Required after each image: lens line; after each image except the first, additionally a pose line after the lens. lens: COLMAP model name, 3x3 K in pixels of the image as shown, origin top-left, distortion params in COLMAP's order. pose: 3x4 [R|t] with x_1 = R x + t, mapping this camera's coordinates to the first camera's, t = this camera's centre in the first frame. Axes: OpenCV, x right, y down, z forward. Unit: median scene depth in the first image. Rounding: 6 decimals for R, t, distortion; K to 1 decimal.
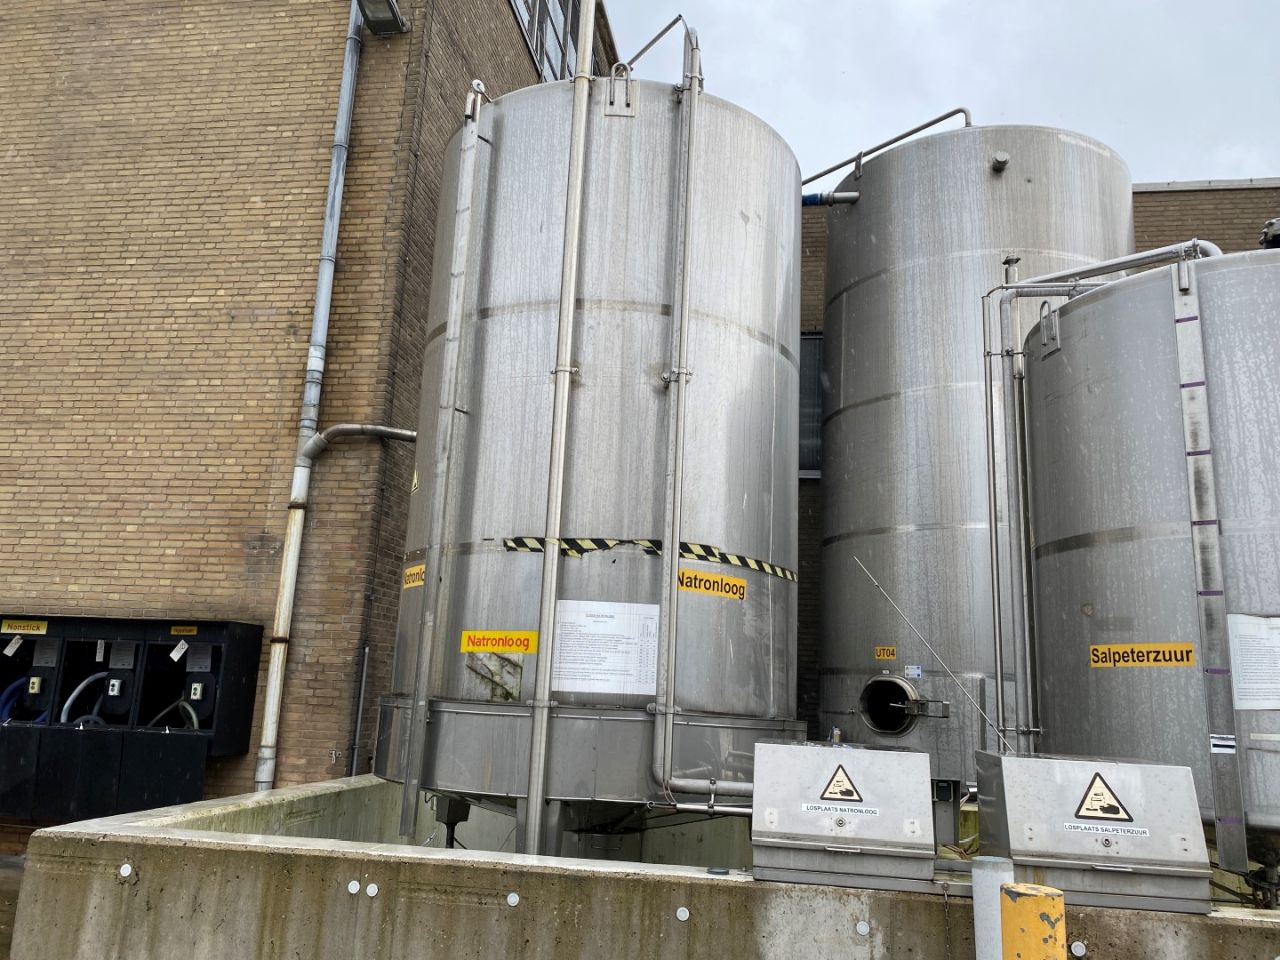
lens RADIAL K [[980.2, 0, 643.1], [0, 980.2, 451.0], [0, 0, 1]] dist [0.024001, -0.025168]
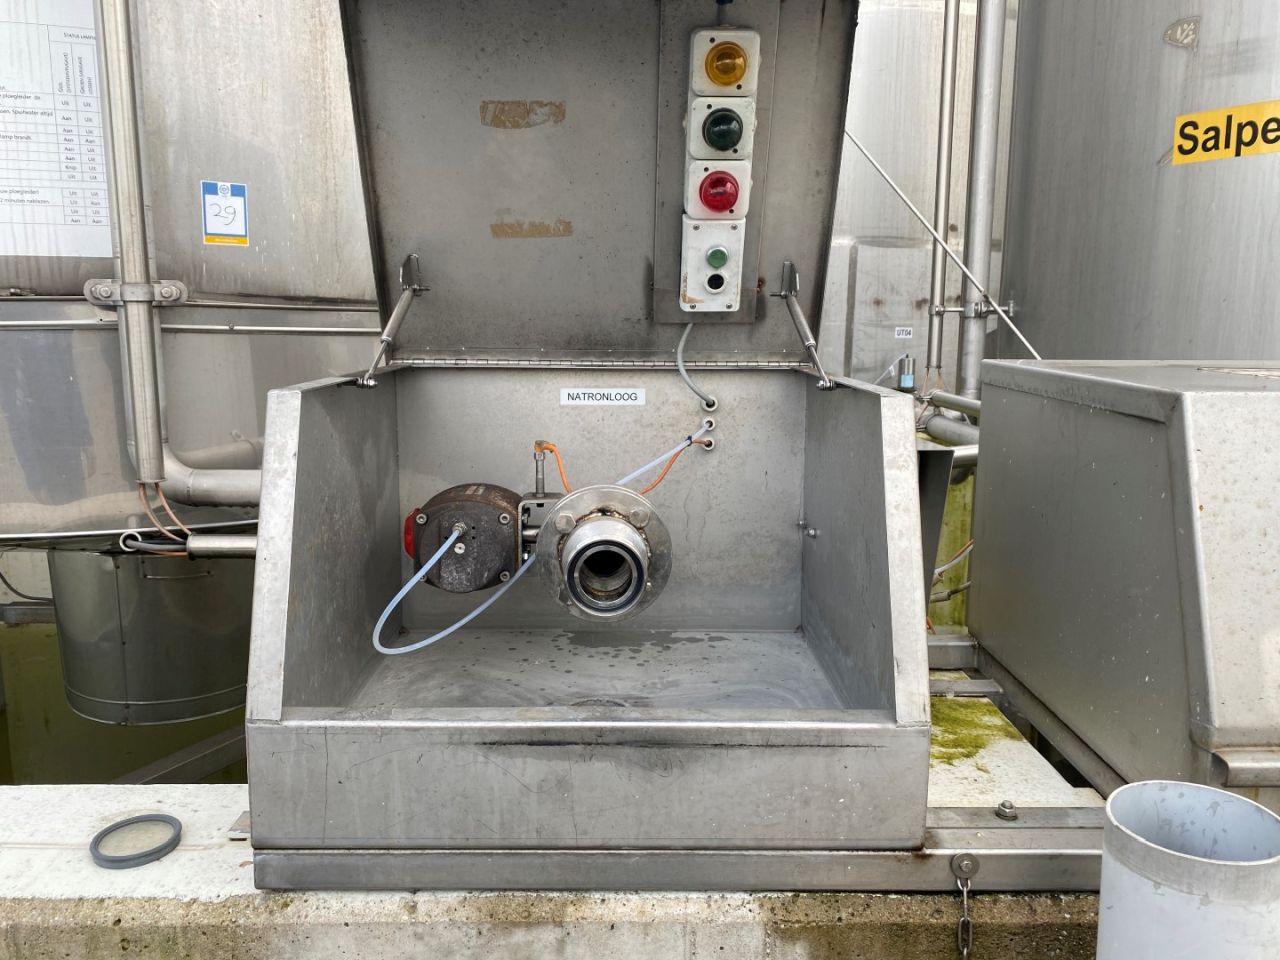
lens RADIAL K [[980.2, 0, 640.1], [0, 980.2, 463.1], [0, 0, 1]] dist [0.024001, -0.025168]
pose [[0.985223, -0.068939, 0.156793, 0.133815], [0.000934, 0.917572, 0.397568, 0.169010], [-0.171277, -0.391546, 0.904077, 0.590100]]
